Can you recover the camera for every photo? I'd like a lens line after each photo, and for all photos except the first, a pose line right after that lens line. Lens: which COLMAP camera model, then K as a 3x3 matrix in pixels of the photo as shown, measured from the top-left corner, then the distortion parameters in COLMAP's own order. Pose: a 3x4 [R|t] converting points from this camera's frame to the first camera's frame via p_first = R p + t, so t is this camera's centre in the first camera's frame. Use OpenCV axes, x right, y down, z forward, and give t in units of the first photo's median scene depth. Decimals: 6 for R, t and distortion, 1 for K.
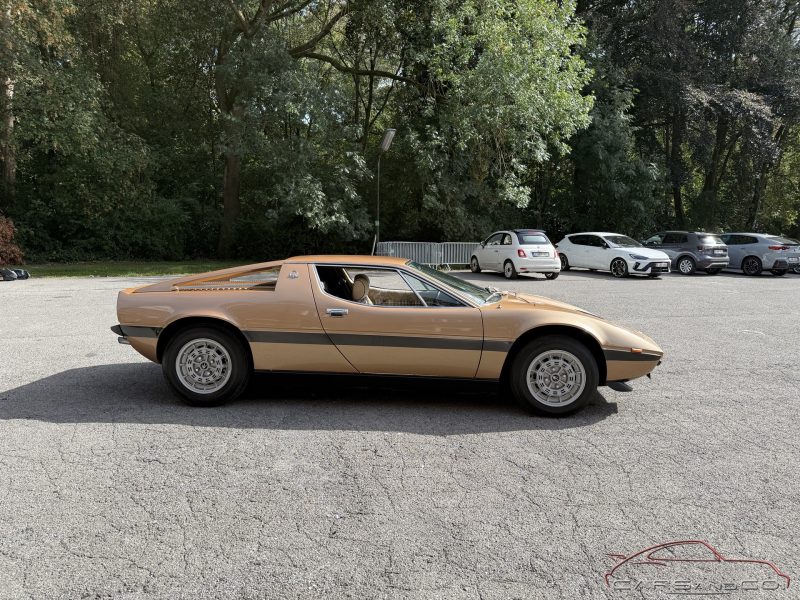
lens RADIAL K [[544.5, 0, 405.6], [0, 544.5, 300.0], [0, 0, 1]] dist [0.116561, -0.193215]
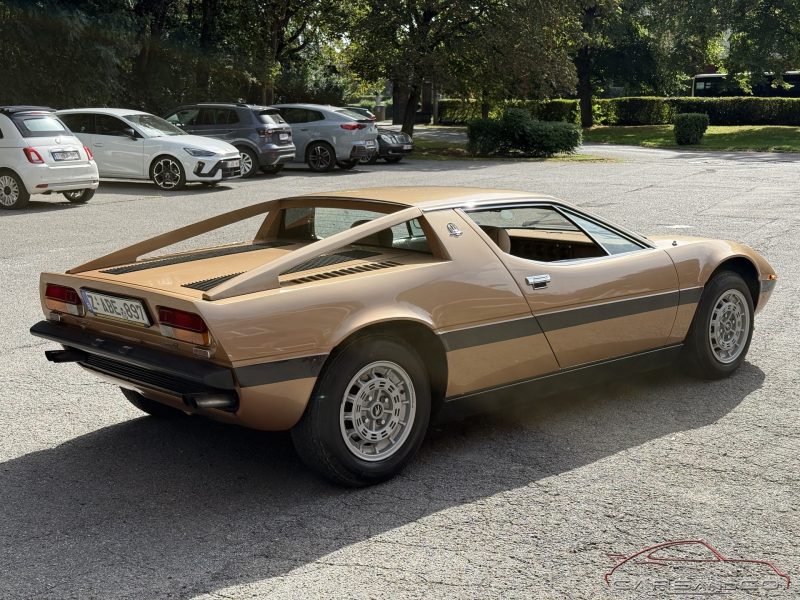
lens RADIAL K [[1078.3, 0, 417.7], [0, 1078.3, 300.9], [0, 0, 1]] dist [0.083510, 0.012099]
pose [[0.711614, -0.146270, 0.687176, -0.209977], [0.102966, 0.989240, 0.103938, -0.019172], [-0.694984, -0.003208, 0.719018, 0.038508]]
